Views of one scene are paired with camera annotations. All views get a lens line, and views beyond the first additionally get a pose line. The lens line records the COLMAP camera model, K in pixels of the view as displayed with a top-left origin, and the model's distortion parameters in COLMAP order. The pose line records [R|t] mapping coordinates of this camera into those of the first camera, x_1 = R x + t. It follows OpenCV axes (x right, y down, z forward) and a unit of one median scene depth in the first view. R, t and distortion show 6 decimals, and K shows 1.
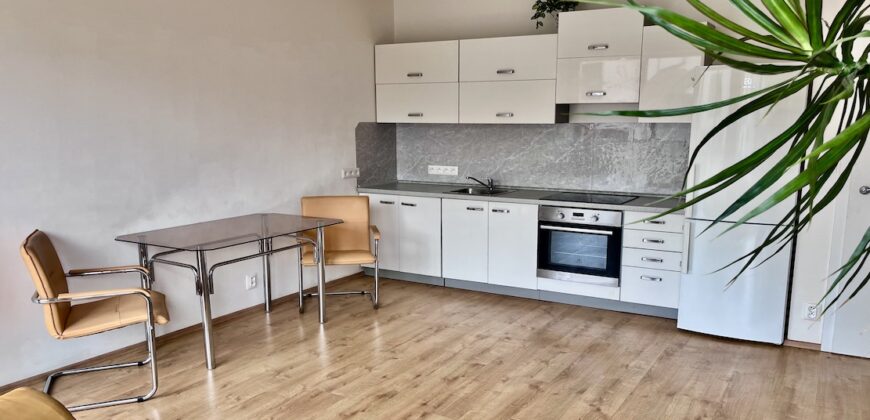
lens RADIAL K [[680.1, 0, 434.0], [0, 680.1, 234.6], [0, 0, 1]] dist [0.003300, -0.000127]
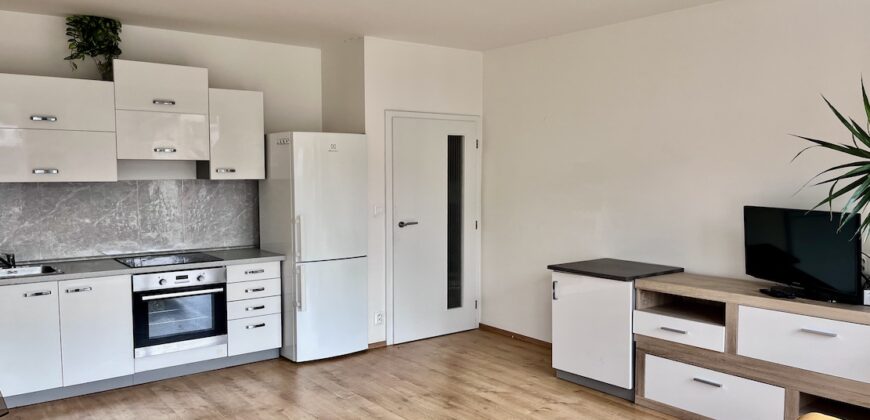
lens RADIAL K [[663.9, 0, 435.0], [0, 663.9, 210.0], [0, 0, 1]] dist [0.003833, 0.002402]
pose [[0.341072, -0.050970, 0.938654, -0.523085], [0.156227, 0.987716, -0.003132, -0.063837], [-0.926965, 0.147712, 0.344845, 0.351541]]
